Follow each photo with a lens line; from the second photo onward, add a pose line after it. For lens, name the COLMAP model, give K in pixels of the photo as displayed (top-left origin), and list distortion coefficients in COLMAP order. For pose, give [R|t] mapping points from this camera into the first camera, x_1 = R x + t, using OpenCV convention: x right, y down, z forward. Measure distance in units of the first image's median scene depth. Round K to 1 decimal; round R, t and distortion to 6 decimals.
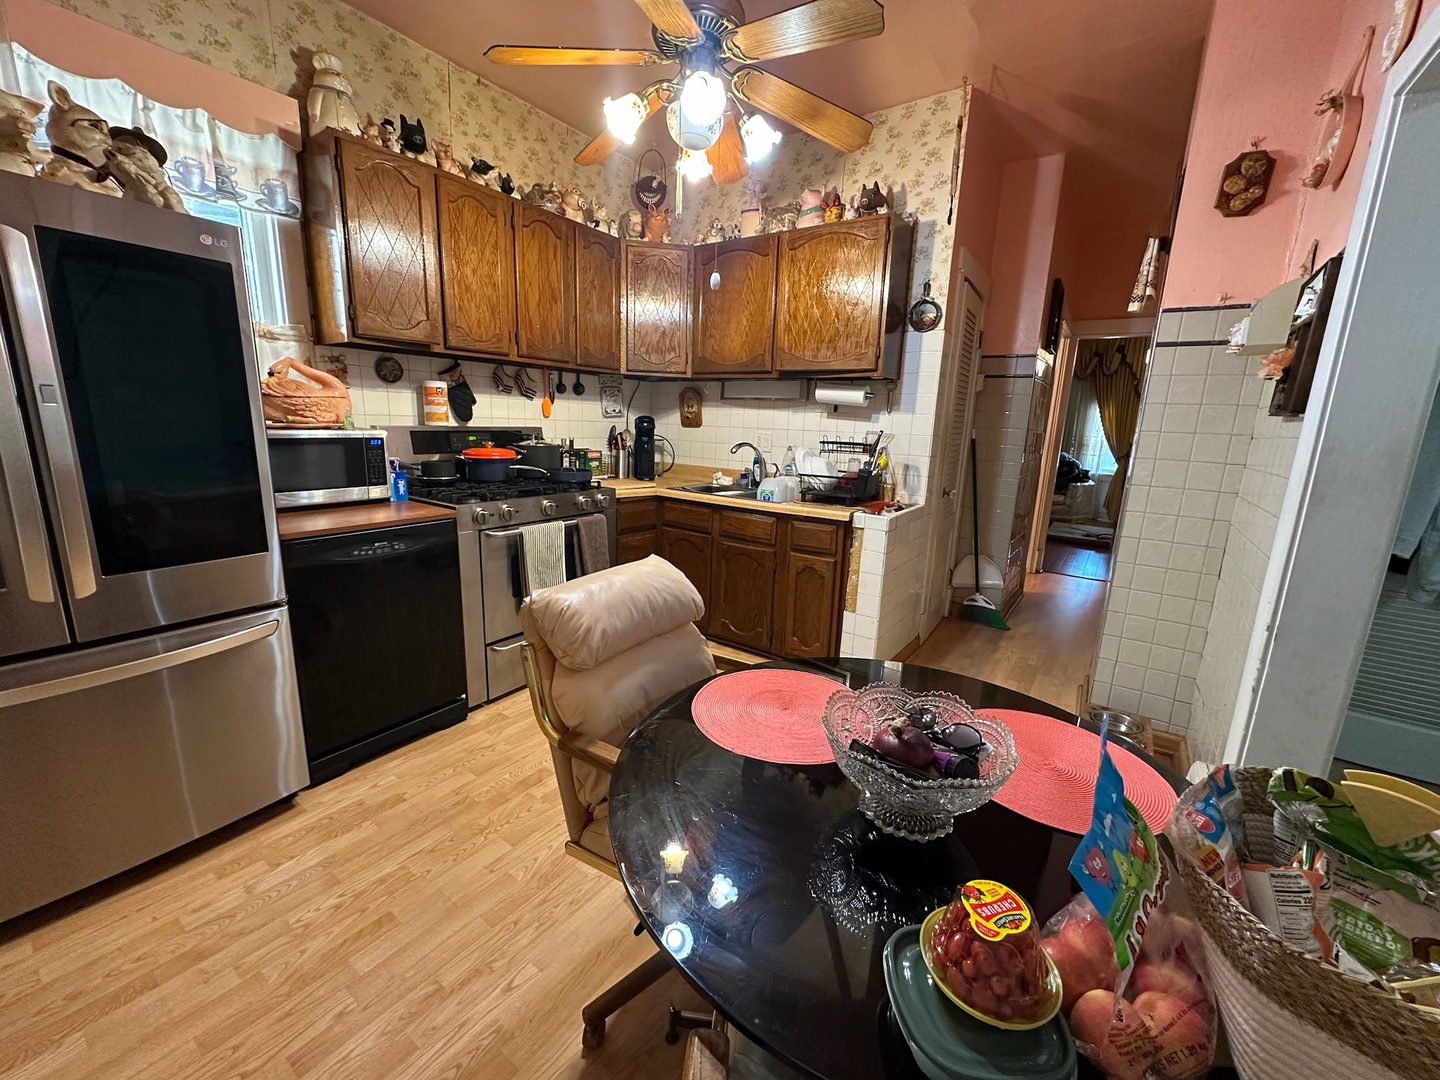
lens RADIAL K [[574.5, 0, 721.6], [0, 574.5, 536.7], [0, 0, 1]] dist [-0.002413, 0.003206]
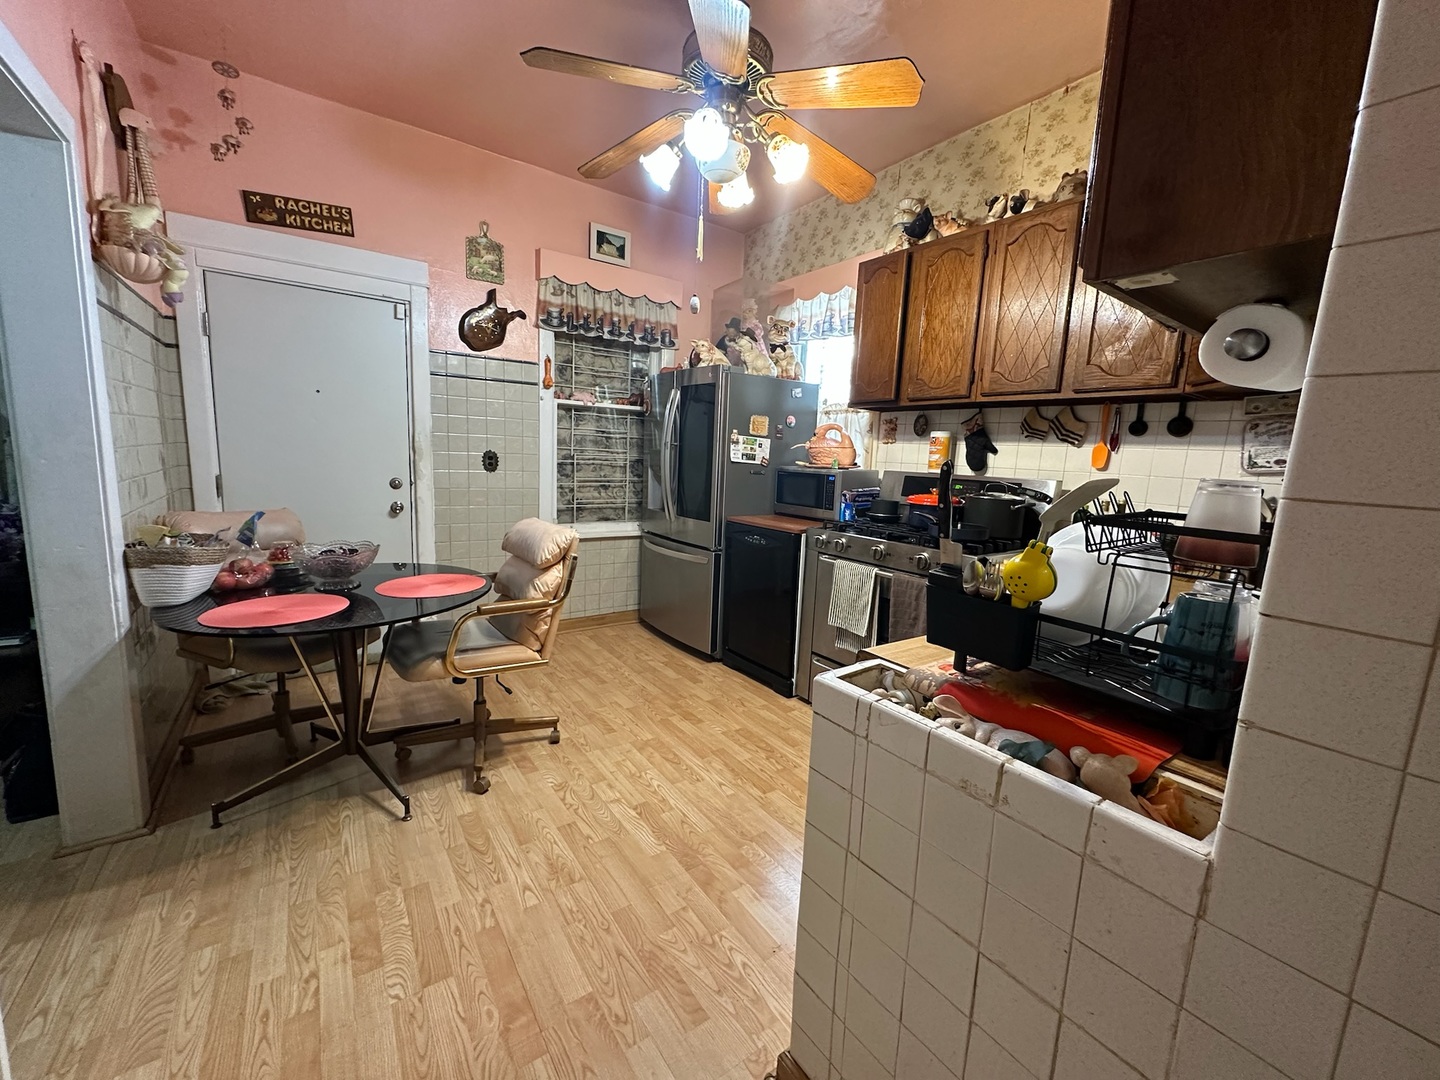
lens RADIAL K [[574.5, 0, 724.6], [0, 574.5, 542.1], [0, 0, 1]] dist [-0.002413, 0.003206]
pose [[-0.328038, 0.092011, -0.940173, 0.650013], [-0.249324, 0.951523, 0.180114, -0.169191], [0.911169, 0.293492, -0.289195, 1.007947]]
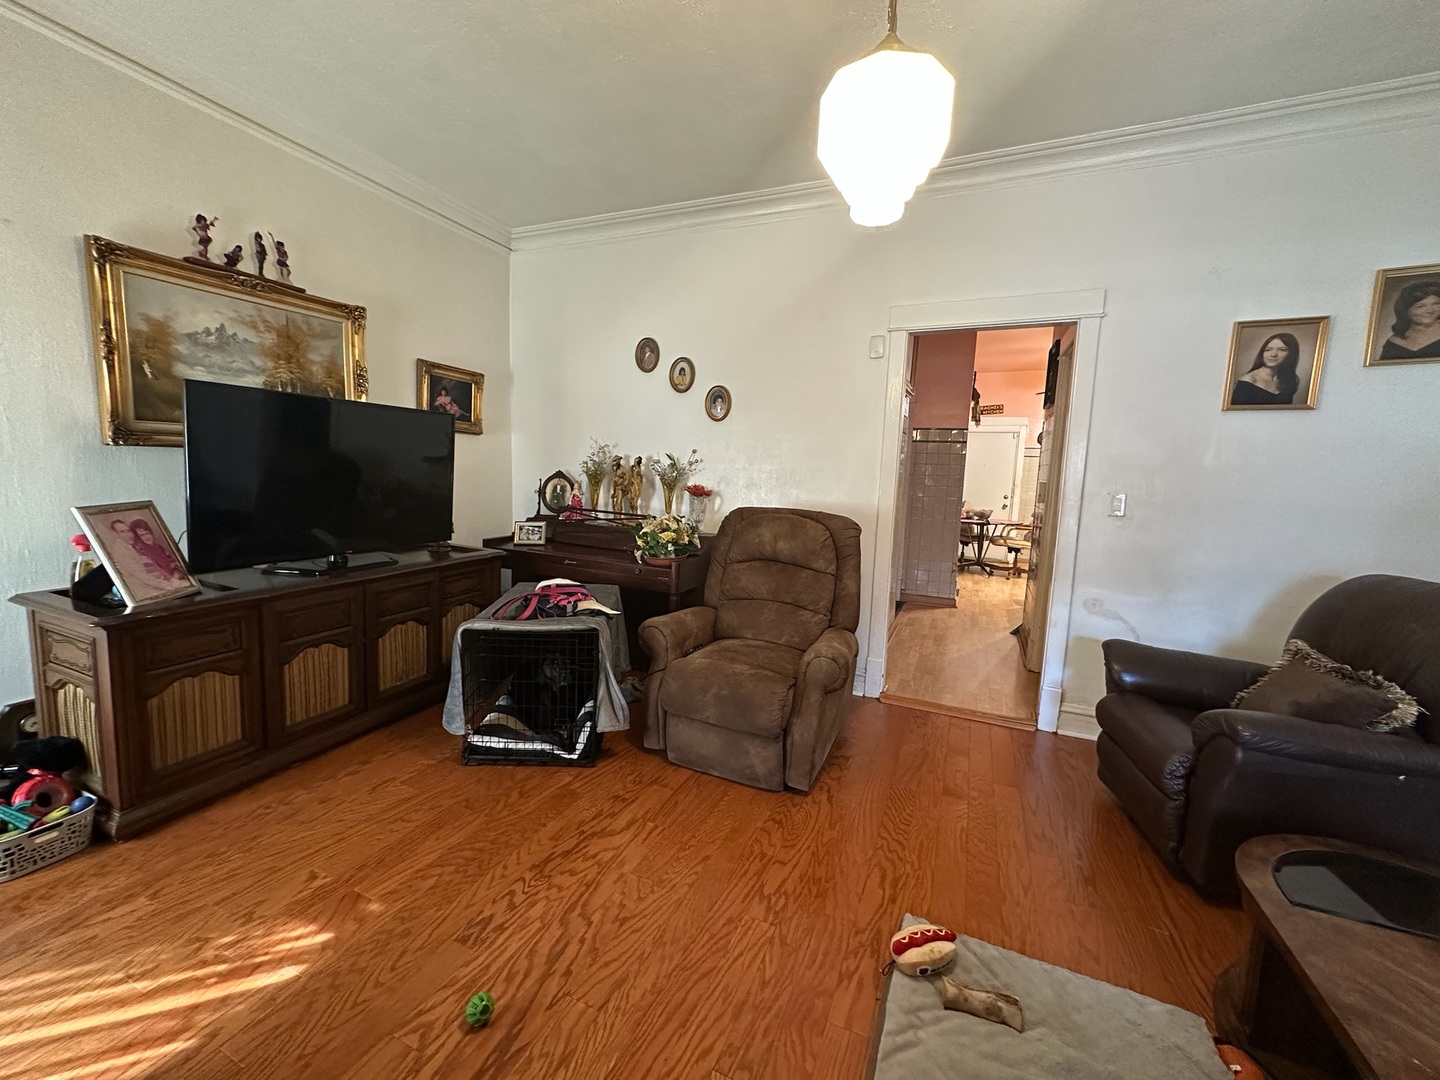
lens RADIAL K [[574.5, 0, 721.3], [0, 574.5, 536.6], [0, 0, 1]] dist [-0.002413, 0.003206]
pose [[-0.977253, -0.051567, -0.205712, 1.406101], [-0.114206, 0.945291, 0.305583, -0.356998], [0.178700, 0.322126, -0.929678, 2.038693]]
